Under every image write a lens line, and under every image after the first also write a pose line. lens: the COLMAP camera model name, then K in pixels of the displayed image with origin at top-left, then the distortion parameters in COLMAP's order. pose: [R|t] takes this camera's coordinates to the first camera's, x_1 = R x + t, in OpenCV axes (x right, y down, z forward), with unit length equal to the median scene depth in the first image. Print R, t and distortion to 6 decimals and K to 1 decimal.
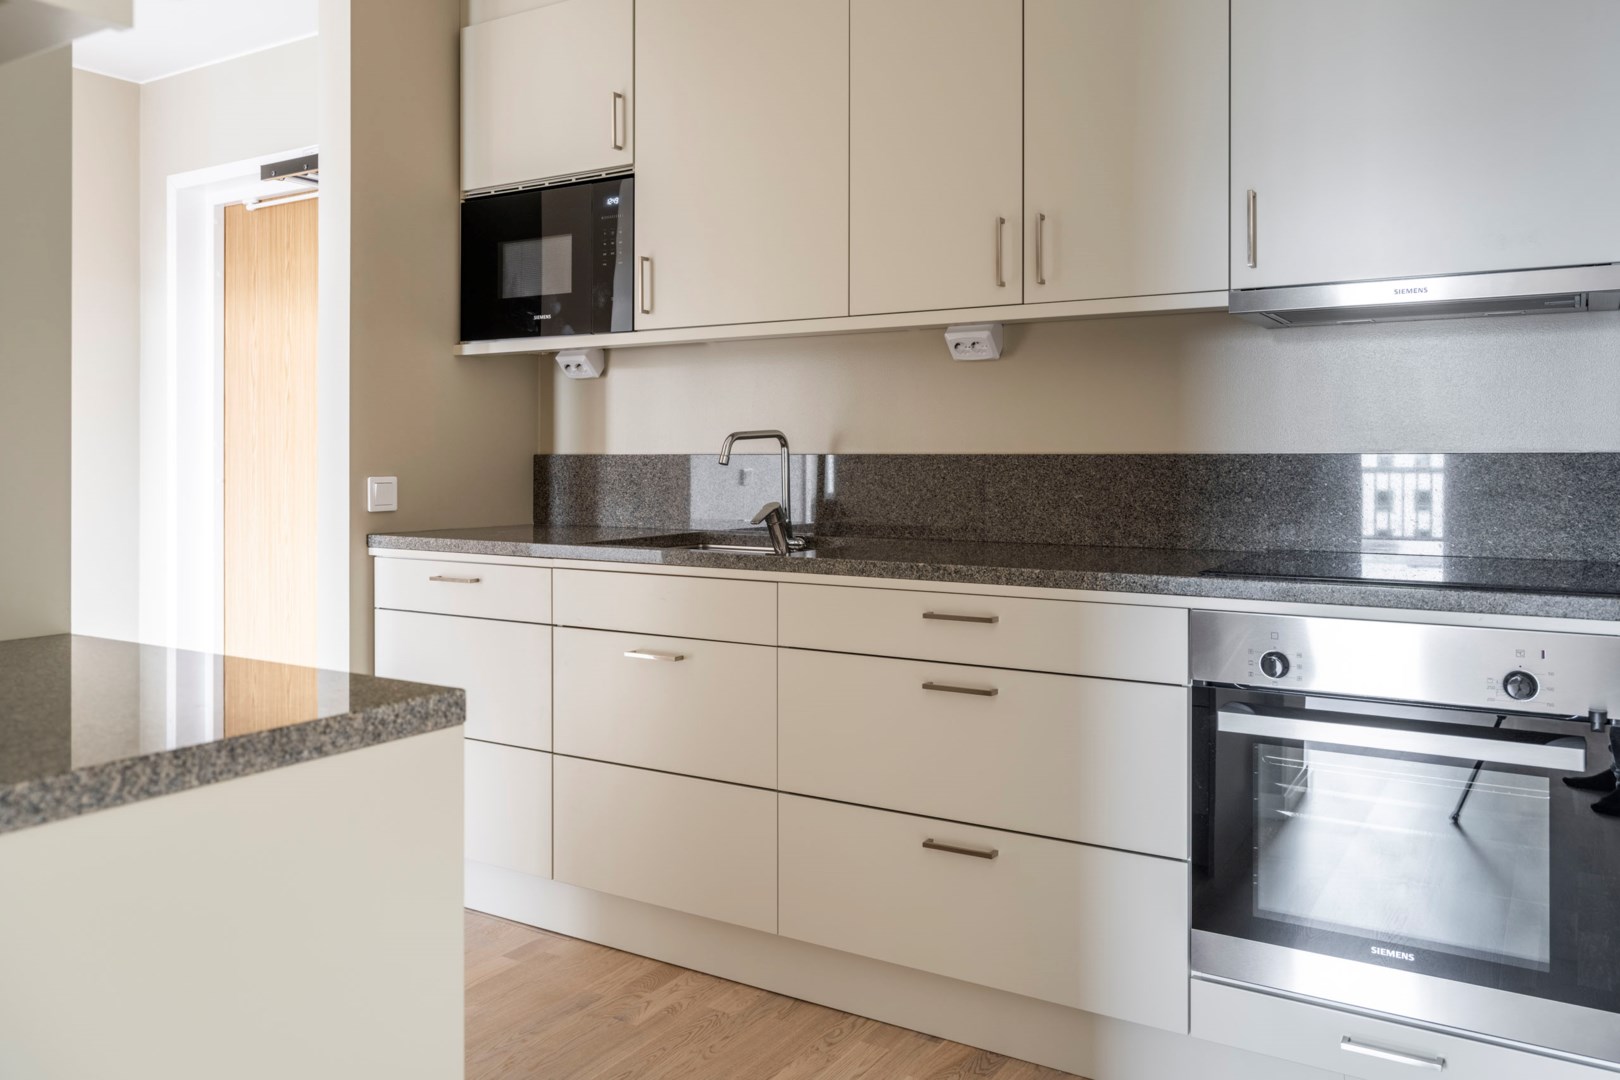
lens RADIAL K [[1244.3, 0, 815.1], [0, 1244.3, 449.5], [0, 0, 1]] dist [0.005067, -0.006588]
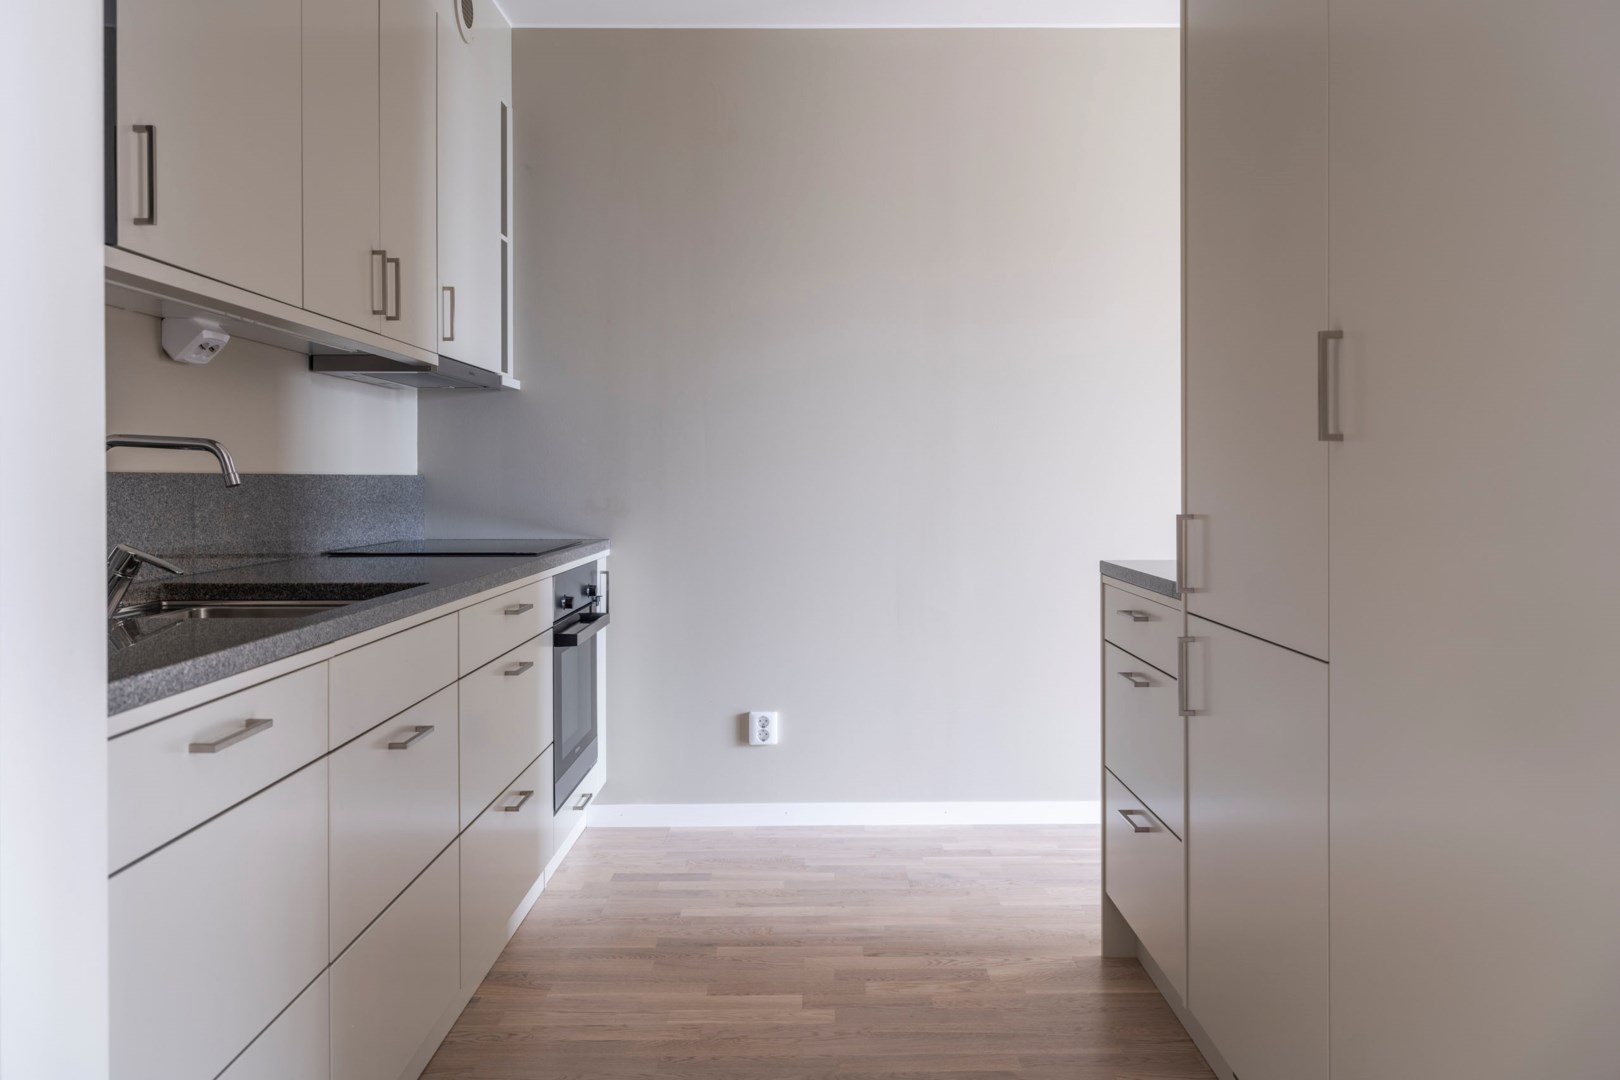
lens RADIAL K [[1244.3, 0, 815.1], [0, 1244.3, 449.5], [0, 0, 1]] dist [0.005067, -0.006588]
pose [[-0.531648, 0.020405, 0.846719, -0.901204], [0.003398, 0.999753, -0.021959, 0.008645], [-0.846958, -0.008798, -0.531587, 1.190071]]
